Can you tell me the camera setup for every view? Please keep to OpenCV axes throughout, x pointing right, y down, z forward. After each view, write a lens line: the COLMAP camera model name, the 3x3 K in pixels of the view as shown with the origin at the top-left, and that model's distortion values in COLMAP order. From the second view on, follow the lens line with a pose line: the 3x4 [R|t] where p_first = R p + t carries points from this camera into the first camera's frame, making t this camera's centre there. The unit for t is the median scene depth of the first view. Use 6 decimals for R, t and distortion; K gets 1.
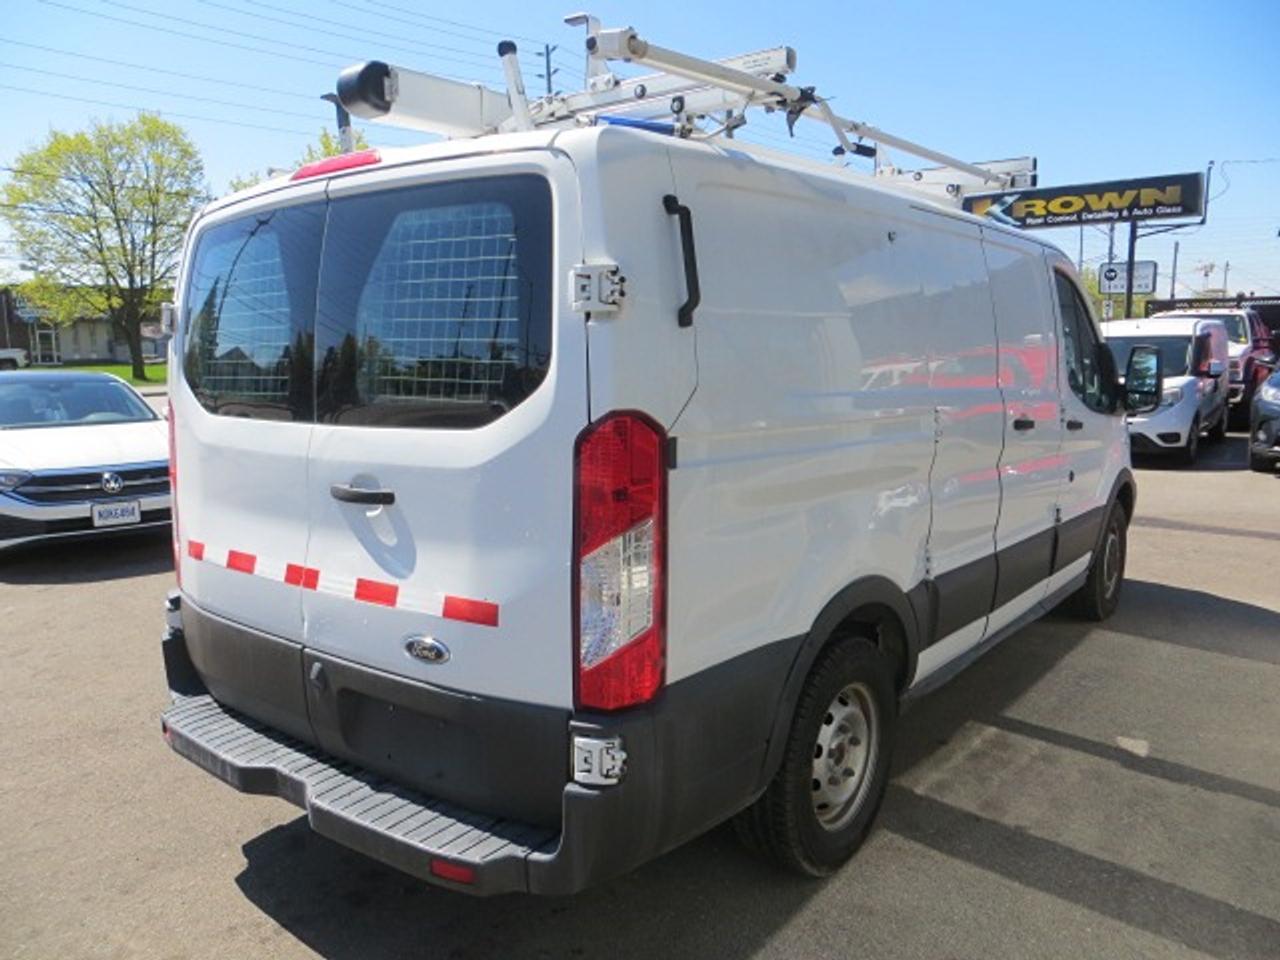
lens RADIAL K [[955.6, 0, 646.3], [0, 955.6, 479.2], [0, 0, 1]] dist [-0.003842, -0.007449]
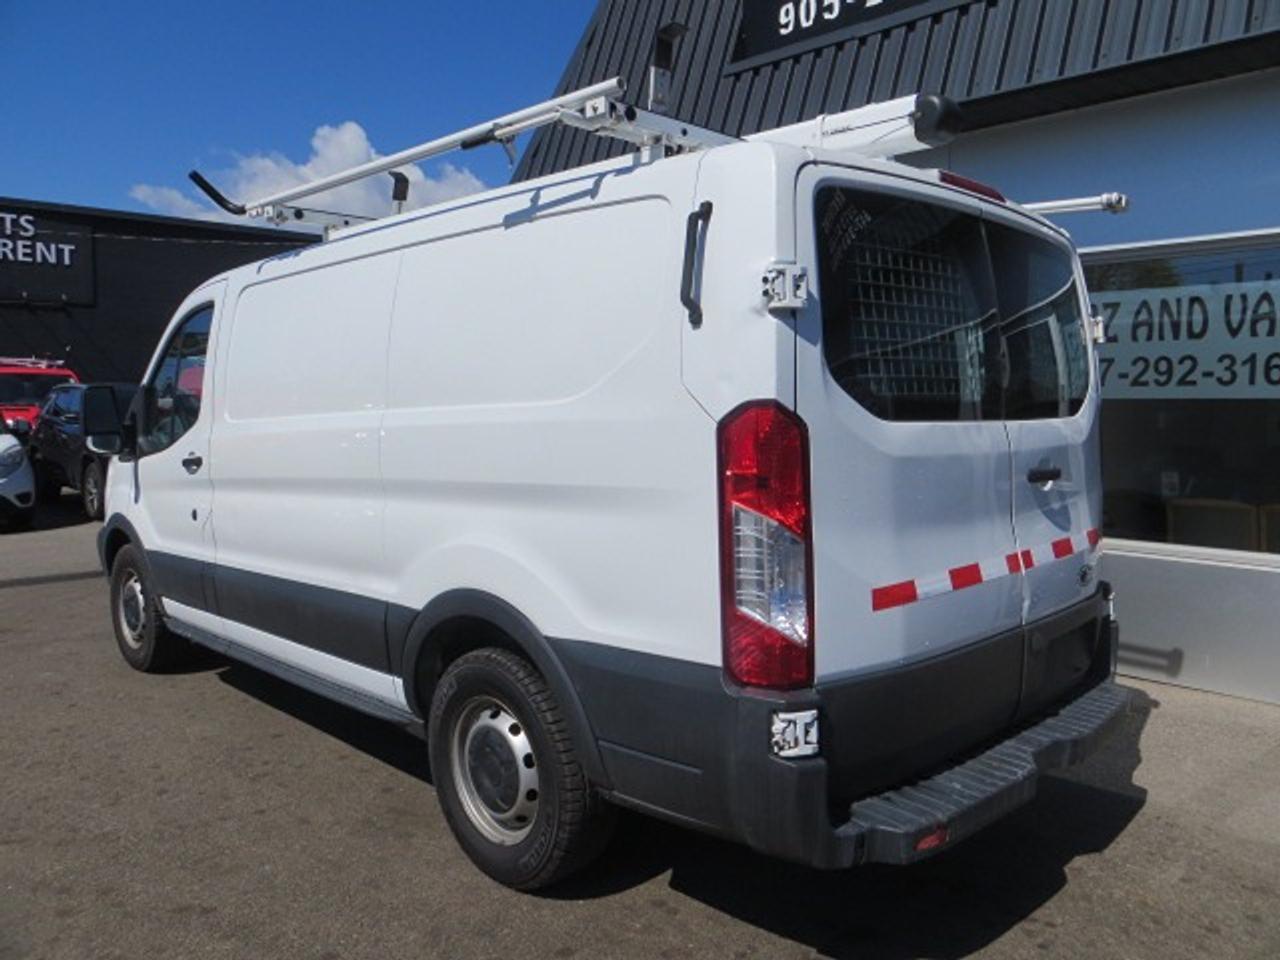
lens RADIAL K [[955.6, 0, 631.5], [0, 955.6, 478.5], [0, 0, 1]] dist [-0.003842, -0.007449]
pose [[0.101362, -0.056207, 0.993261, -1.575191], [0.134091, 0.990064, 0.042342, -0.101722], [-0.985772, 0.128895, 0.107891, 1.396620]]
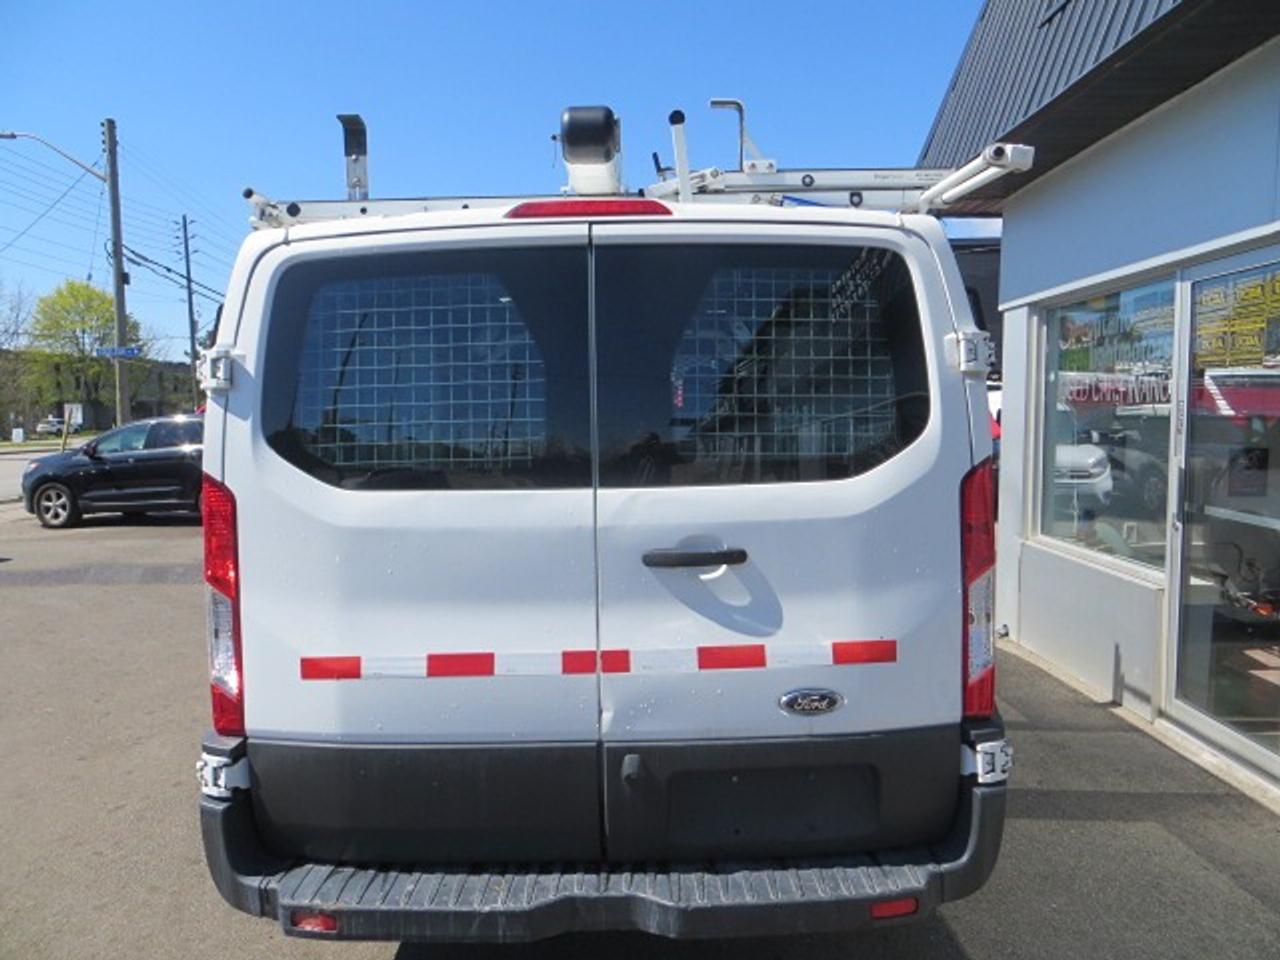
lens RADIAL K [[955.6, 0, 649.5], [0, 955.6, 478.7], [0, 0, 1]] dist [-0.003842, -0.007449]
pose [[0.783269, -0.041183, 0.620317, -0.922346], [0.092928, 0.994349, -0.051325, -0.017135], [-0.614698, 0.097846, 0.782670, 0.281940]]
